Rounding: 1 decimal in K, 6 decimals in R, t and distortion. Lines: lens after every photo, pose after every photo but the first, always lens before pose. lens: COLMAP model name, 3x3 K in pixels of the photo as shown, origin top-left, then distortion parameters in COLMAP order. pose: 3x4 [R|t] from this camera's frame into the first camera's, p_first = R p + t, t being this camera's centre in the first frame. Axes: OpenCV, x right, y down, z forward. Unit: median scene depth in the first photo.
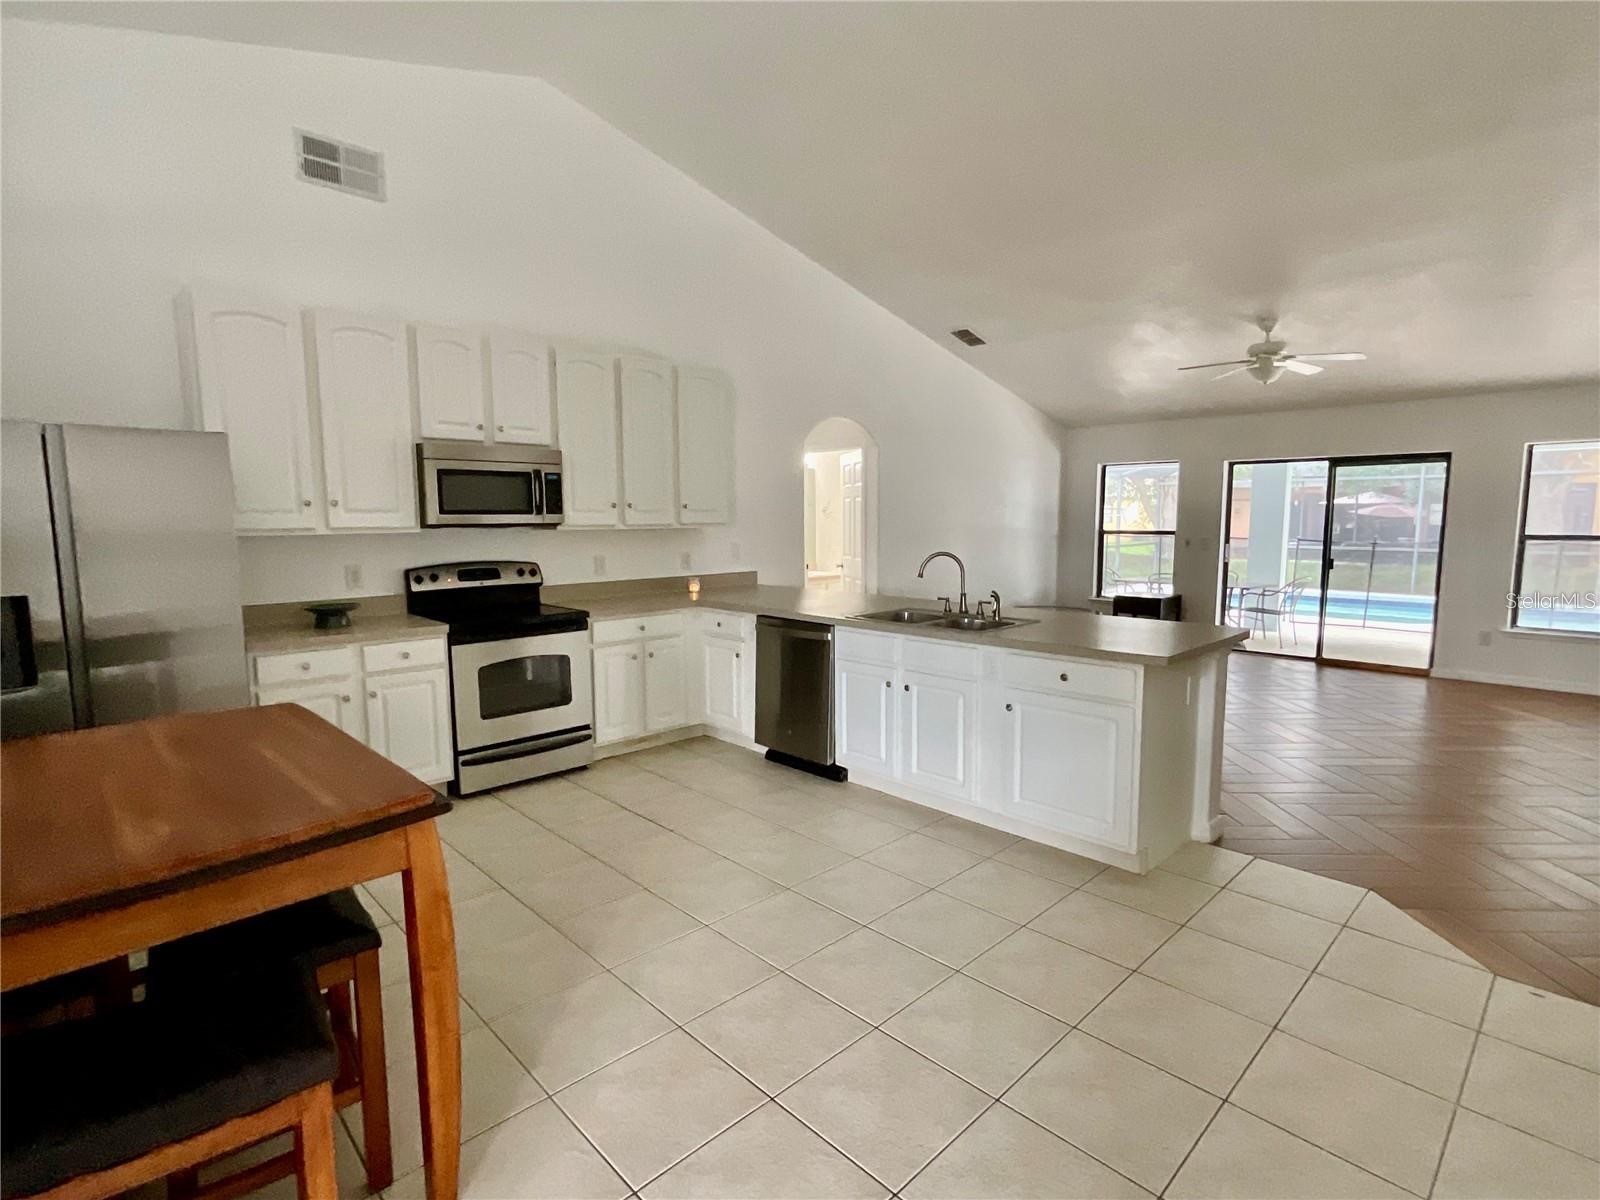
lens RADIAL K [[797.6, 0, 800.2], [0, 797.6, 599.5], [0, 0, 1]] dist [-0.003574, 0.005174]
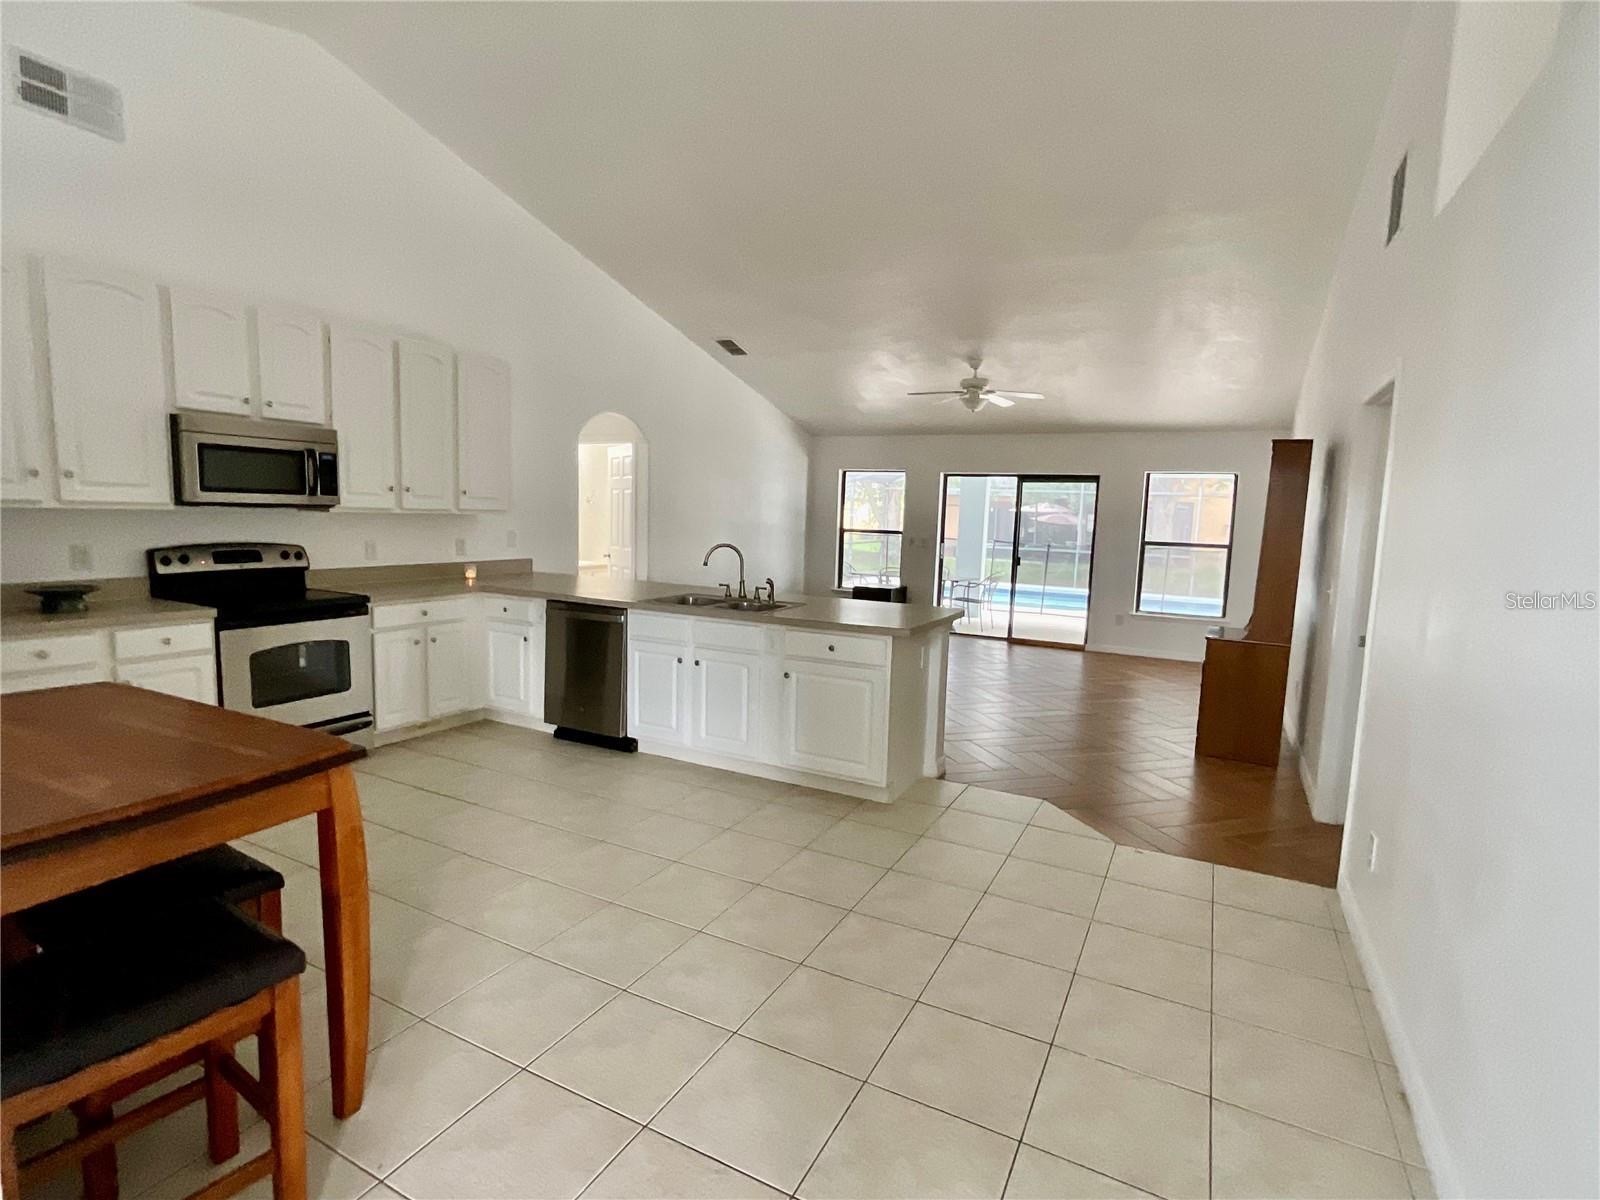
lens RADIAL K [[797.6, 0, 800.2], [0, 797.6, 599.5], [0, 0, 1]] dist [-0.003574, 0.005174]
pose [[0.948580, 0.000722, 0.316537, -0.064659], [-0.003582, 0.999958, 0.008455, 0.007971], [-0.316518, -0.009154, 0.948542, -0.091107]]
